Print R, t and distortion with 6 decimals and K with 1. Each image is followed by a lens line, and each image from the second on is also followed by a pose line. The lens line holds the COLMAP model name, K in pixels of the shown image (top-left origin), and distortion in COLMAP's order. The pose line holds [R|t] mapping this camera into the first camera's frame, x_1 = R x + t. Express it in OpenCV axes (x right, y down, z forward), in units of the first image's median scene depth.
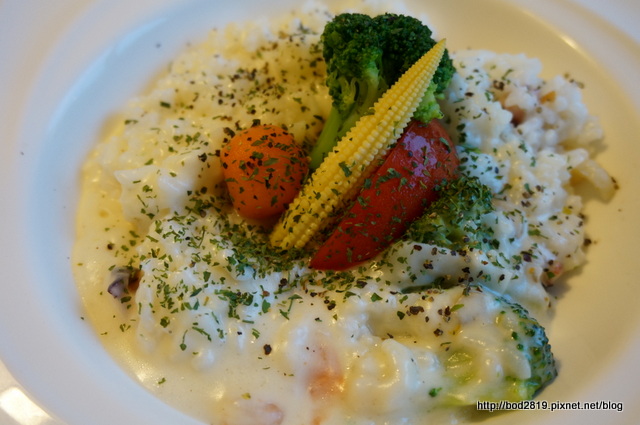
lens RADIAL K [[739.8, 0, 321.2], [0, 739.8, 213.1], [0, 0, 1]] dist [0.042541, 0.000000]
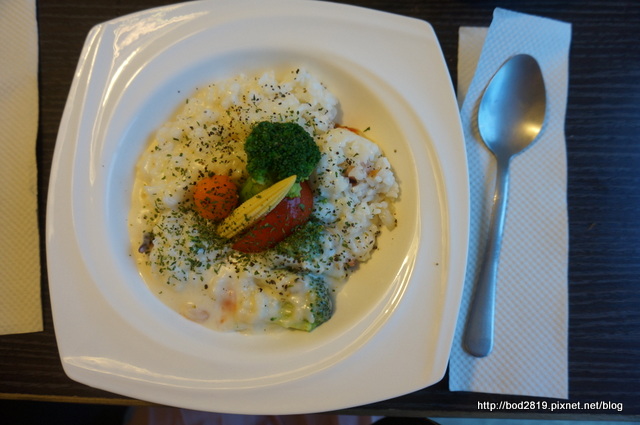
lens RADIAL K [[442.8, 0, 318.5], [0, 442.8, 211.5], [0, 0, 1]] dist [-0.008343, -0.000347]
pose [[0.983251, 0.171226, -0.062444, 0.286398], [-0.122372, 0.874125, 0.470032, -0.640685], [0.135065, -0.454518, 0.880438, -0.037686]]
